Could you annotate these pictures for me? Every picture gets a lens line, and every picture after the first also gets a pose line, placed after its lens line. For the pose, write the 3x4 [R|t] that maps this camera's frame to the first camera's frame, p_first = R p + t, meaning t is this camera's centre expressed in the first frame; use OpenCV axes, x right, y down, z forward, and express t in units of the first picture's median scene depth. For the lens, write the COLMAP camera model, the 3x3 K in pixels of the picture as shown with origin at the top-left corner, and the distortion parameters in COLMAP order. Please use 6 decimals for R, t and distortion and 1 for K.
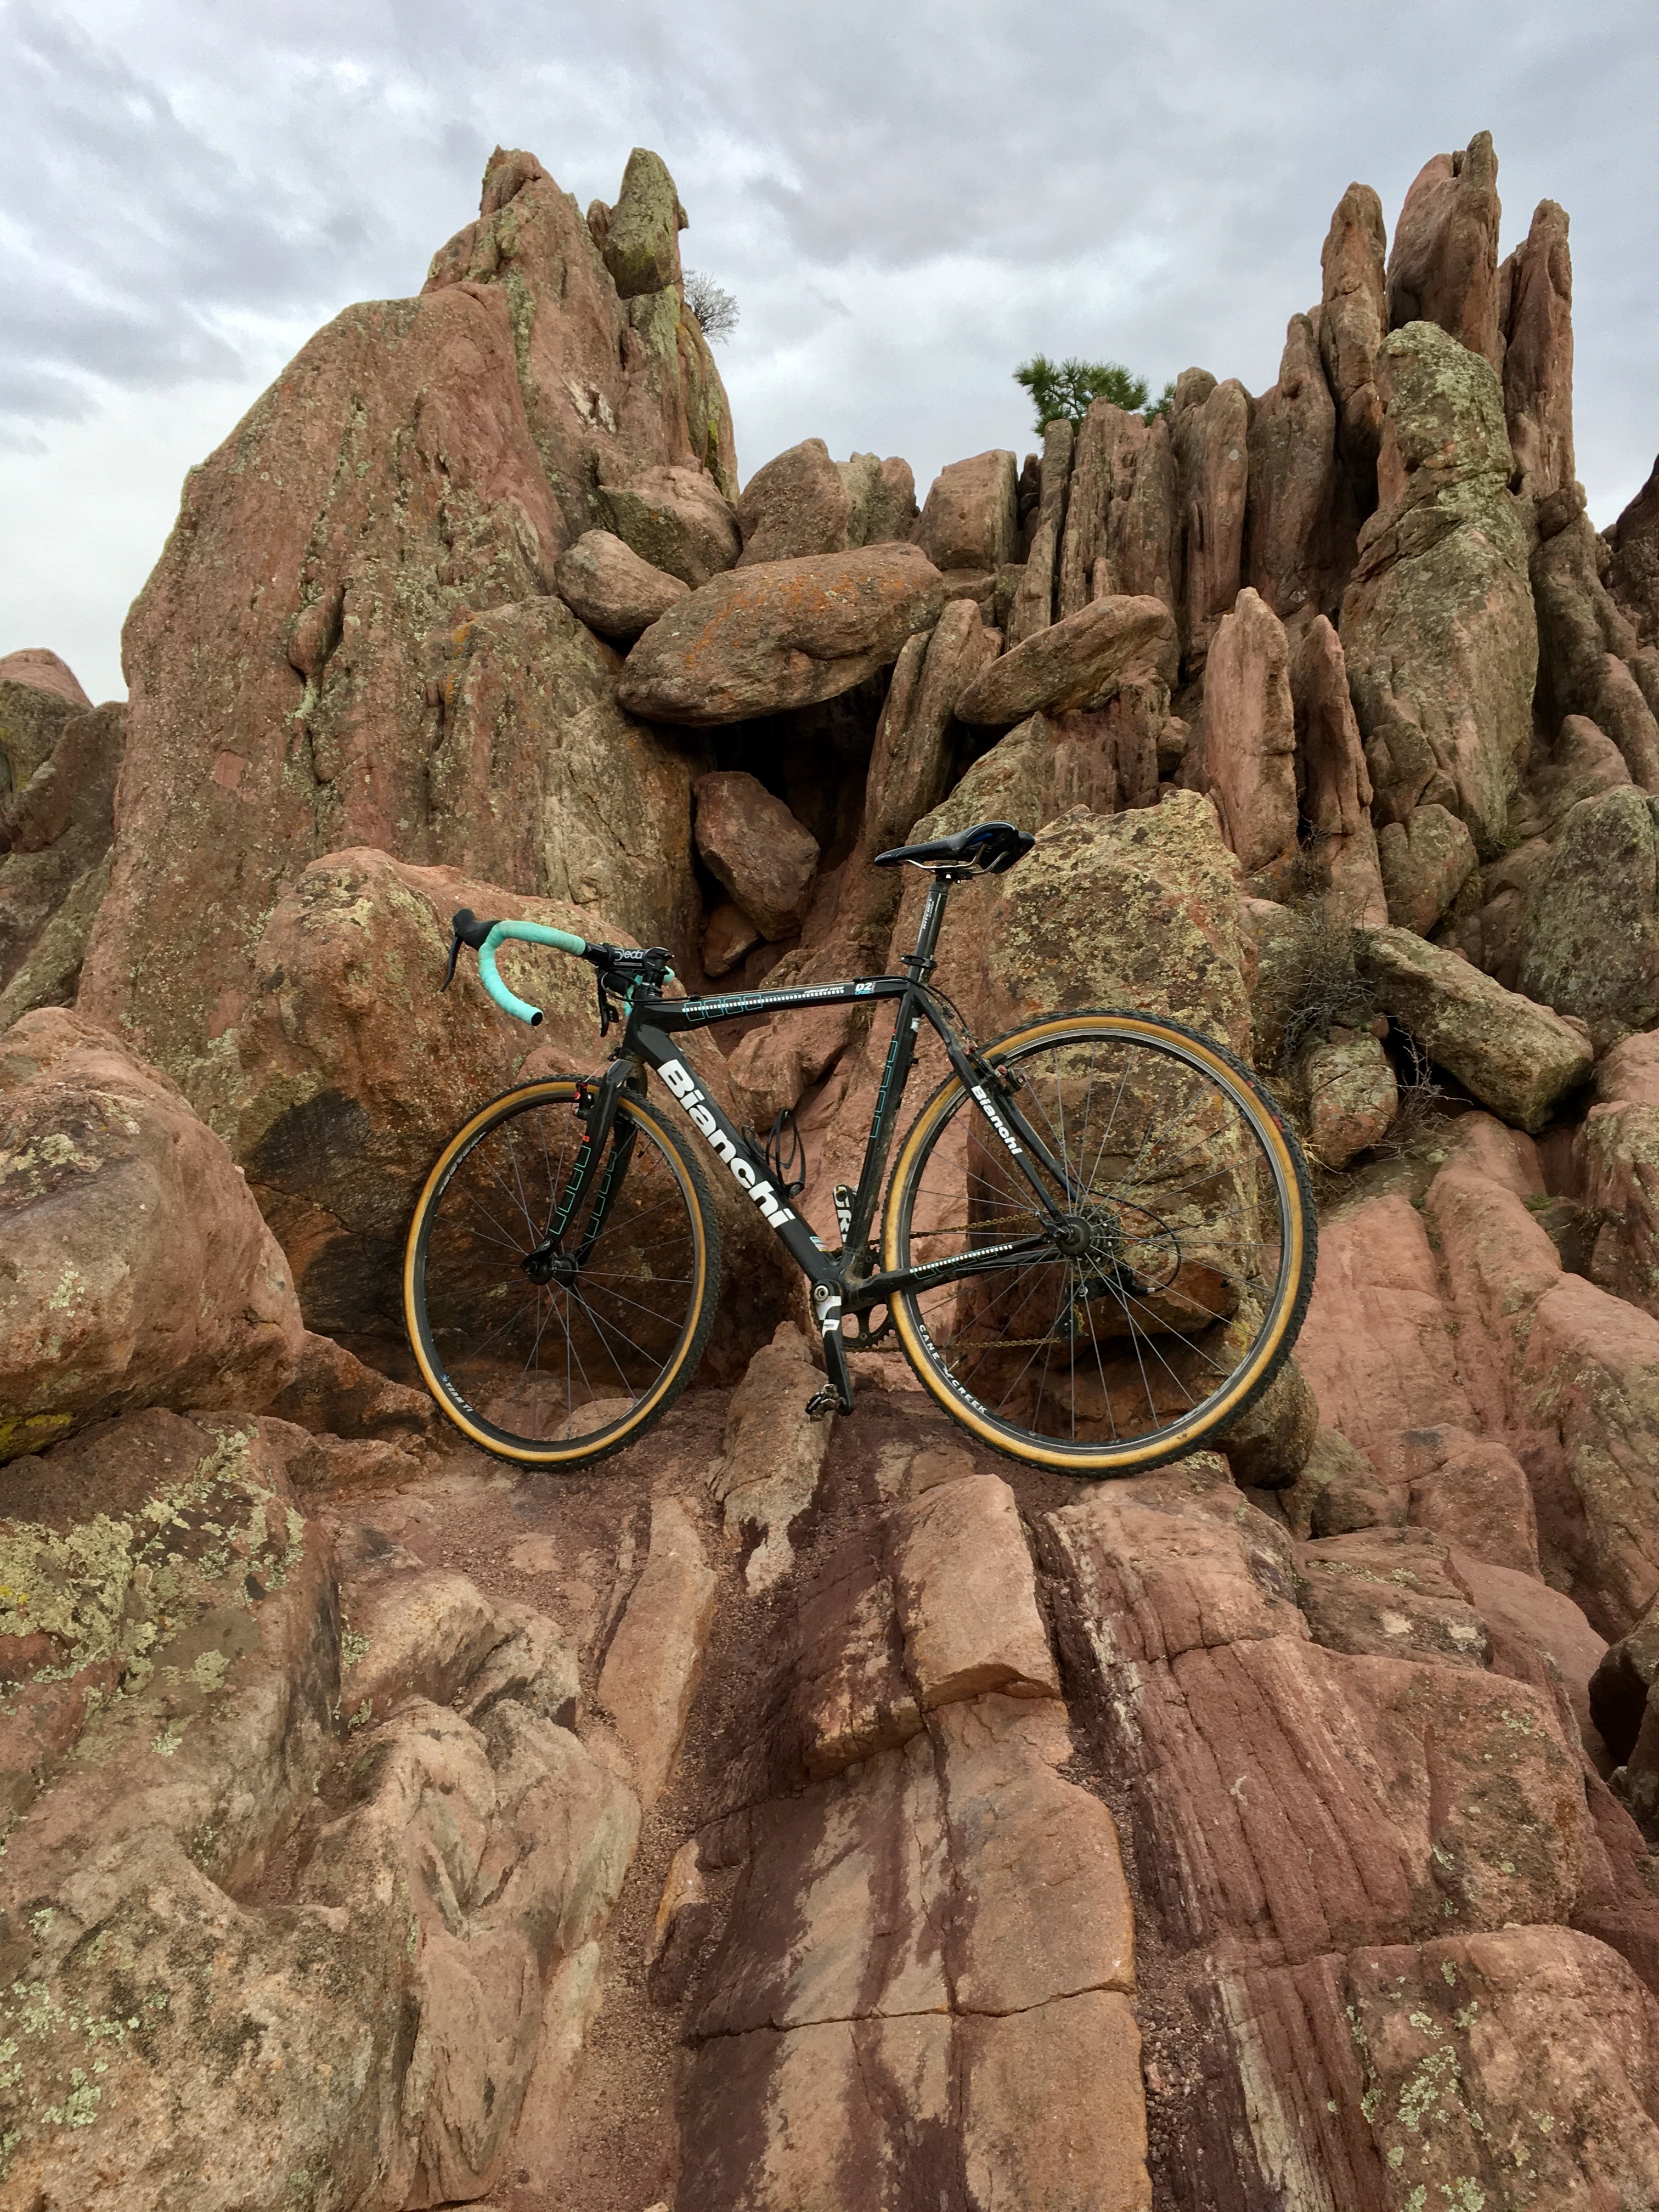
lens RADIAL K [[1874.0, 0, 831.8], [0, 1874.0, 1115.0], [0, 0, 1]] dist [0.067786, -0.060600]
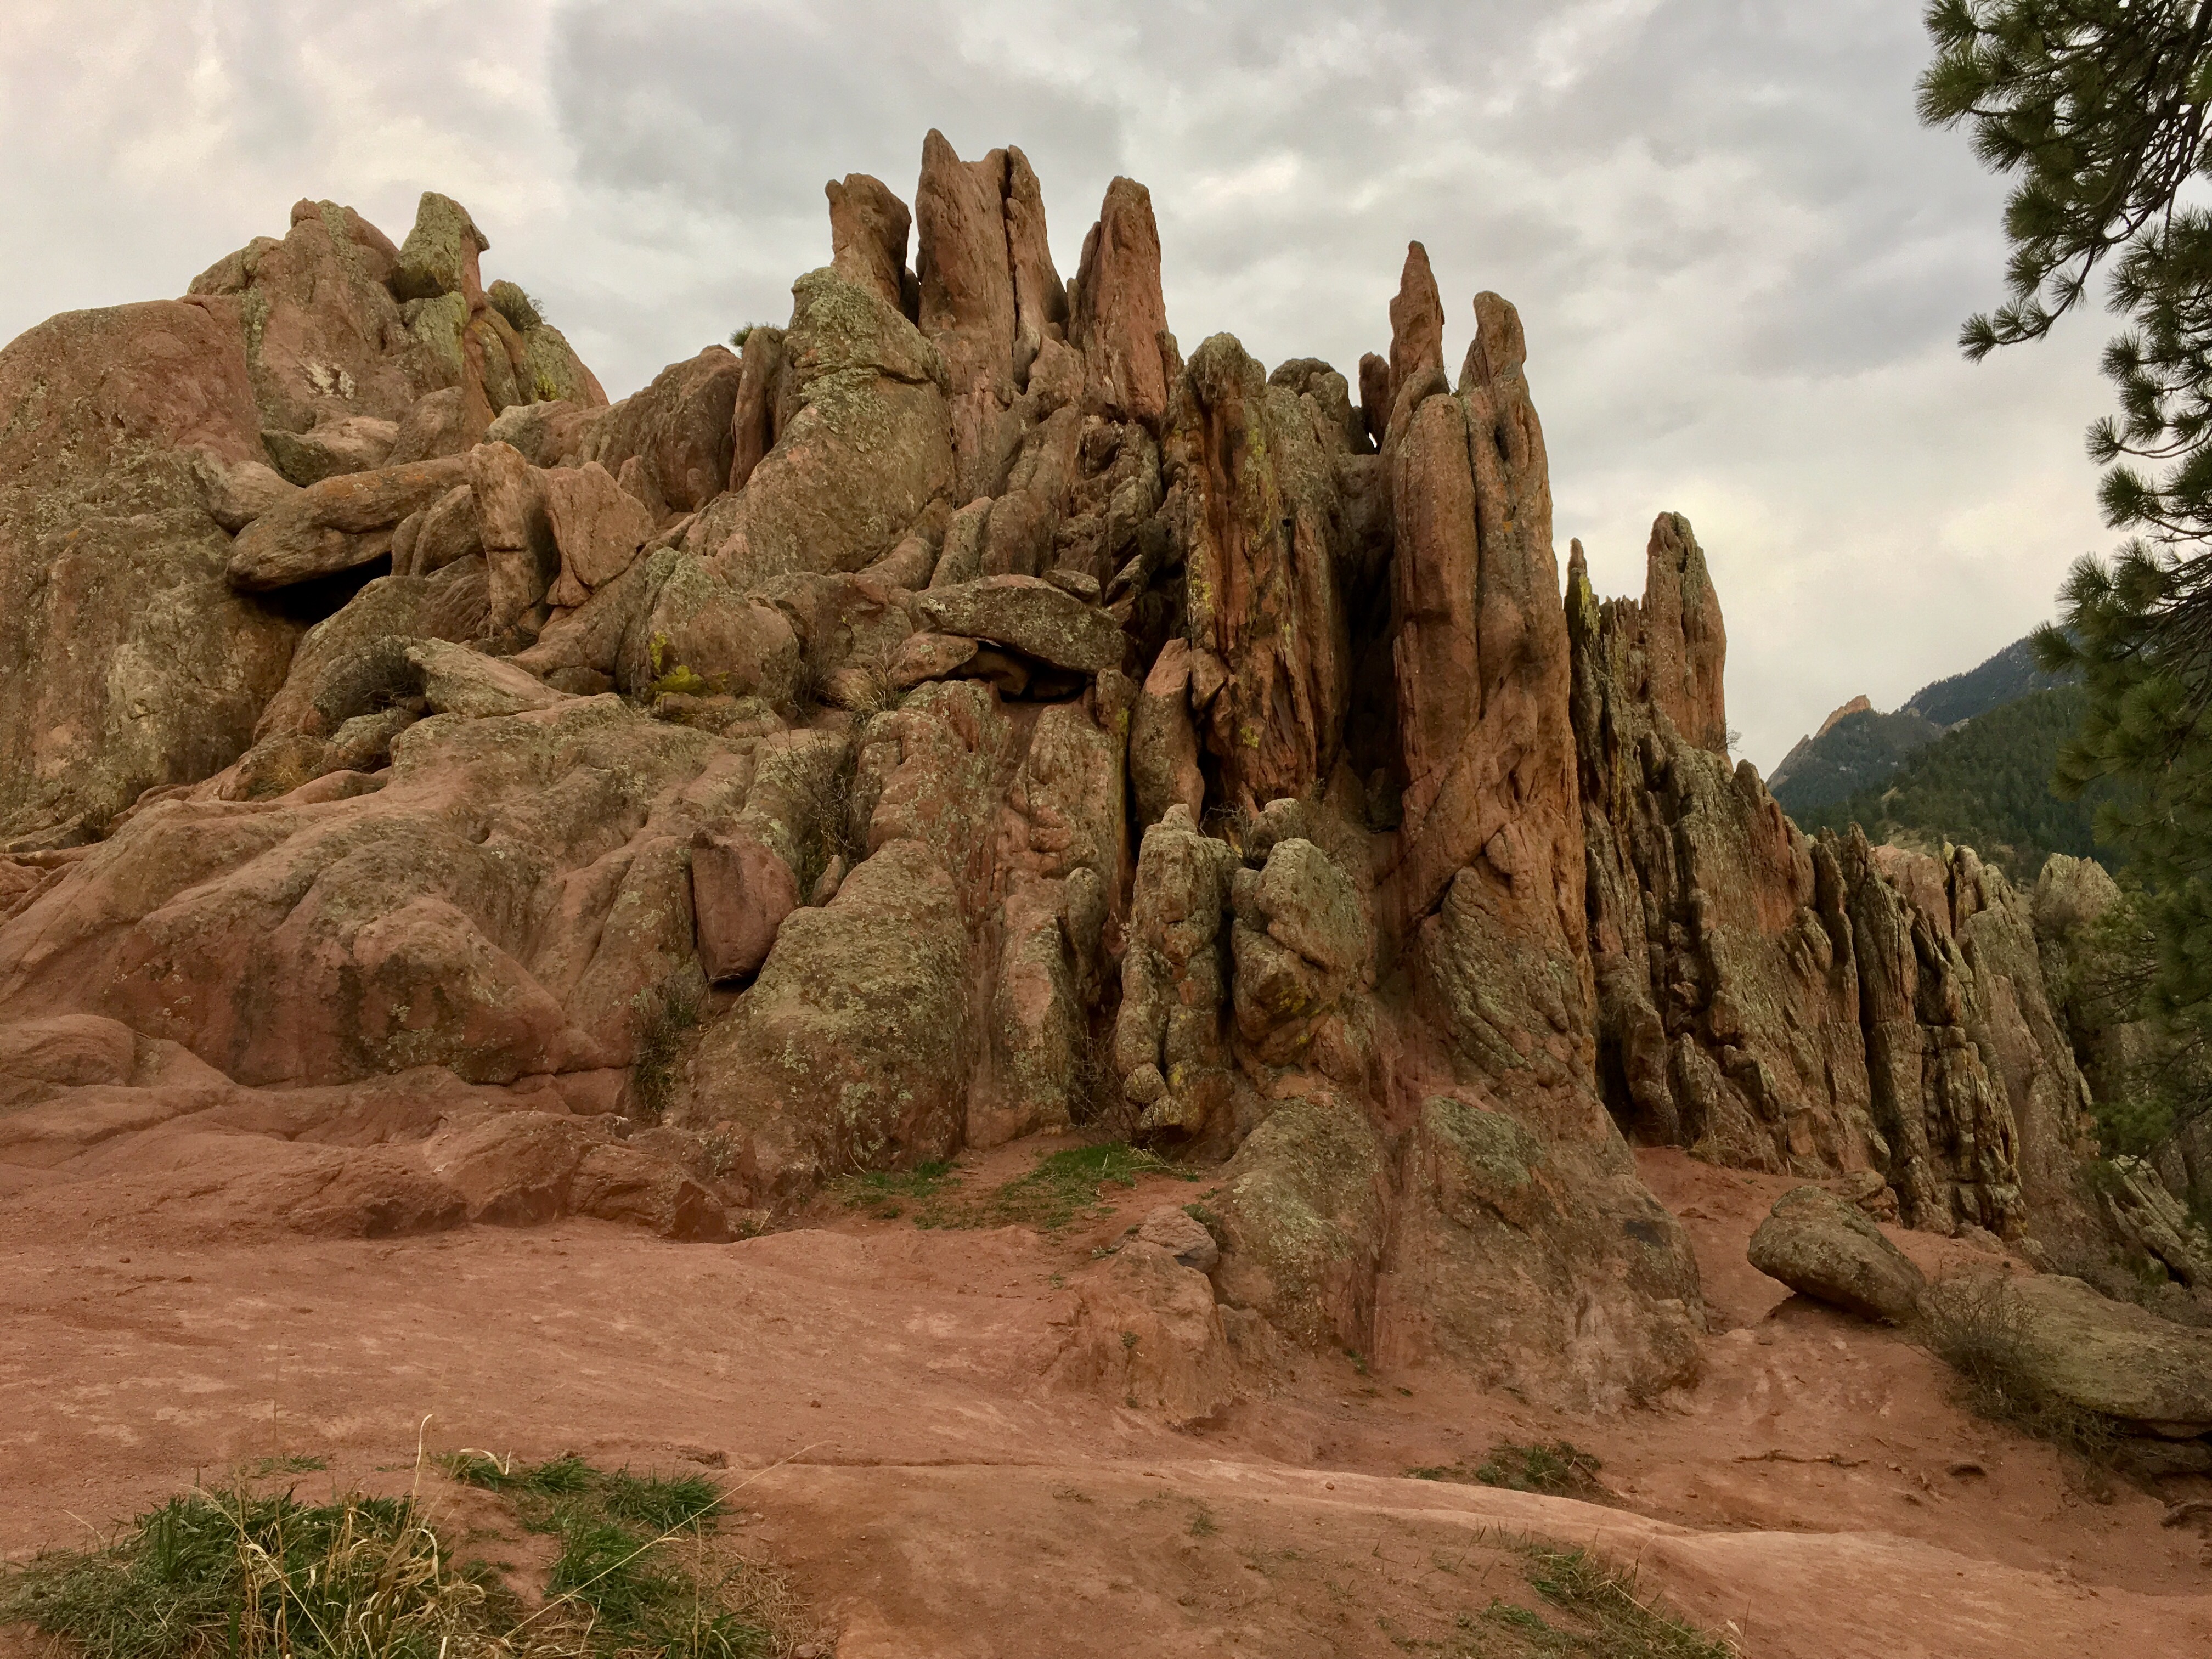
lens RADIAL K [[1874.0, 0, 1113.0], [0, 1874.0, 824.8], [0, 0, 1]] dist [0.067786, -0.060600]
pose [[0.996929, -0.067734, -0.039292, 0.568747], [0.061217, 0.987044, -0.148313, 0.191155], [0.048829, 0.145452, 0.988160, -0.262313]]
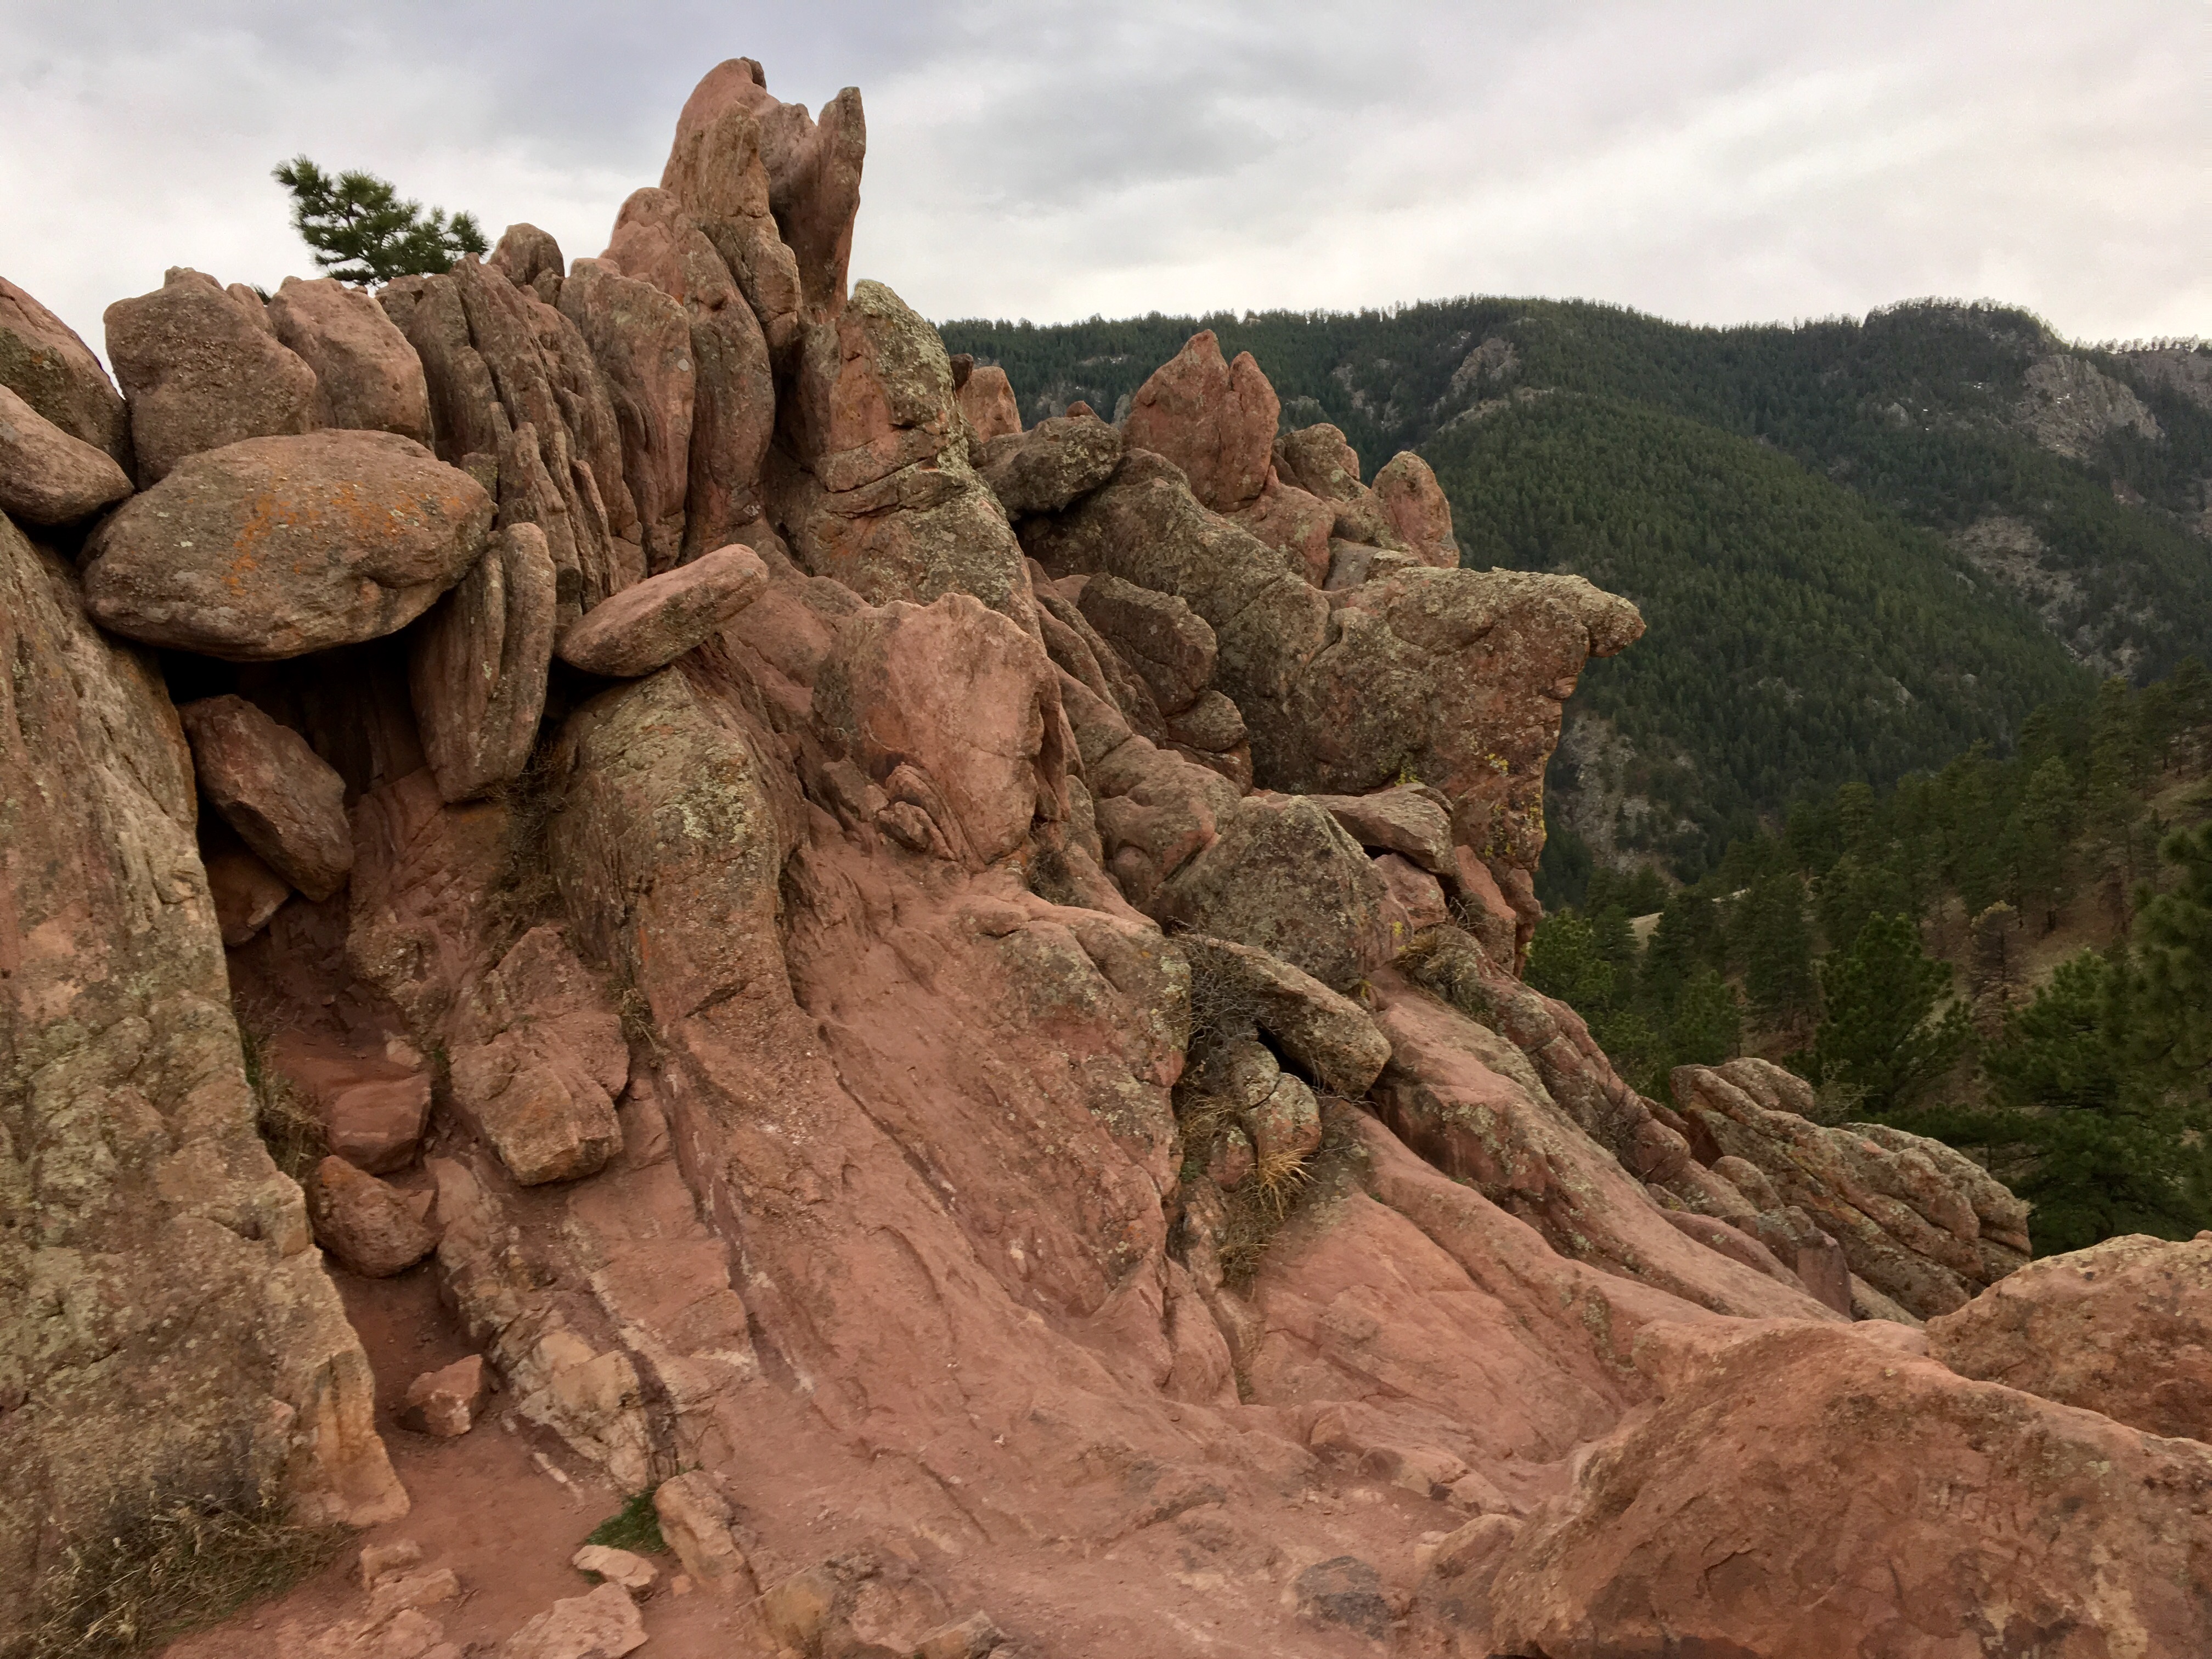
lens RADIAL K [[1874.0, 0, 1110.2], [0, 1874.0, 833.3], [0, 0, 1]] dist [0.067786, -0.060600]
pose [[0.729064, -0.065587, 0.681296, -0.371446], [0.053198, 0.997817, 0.039130, -0.144775], [-0.682375, 0.007715, 0.730962, 0.125718]]
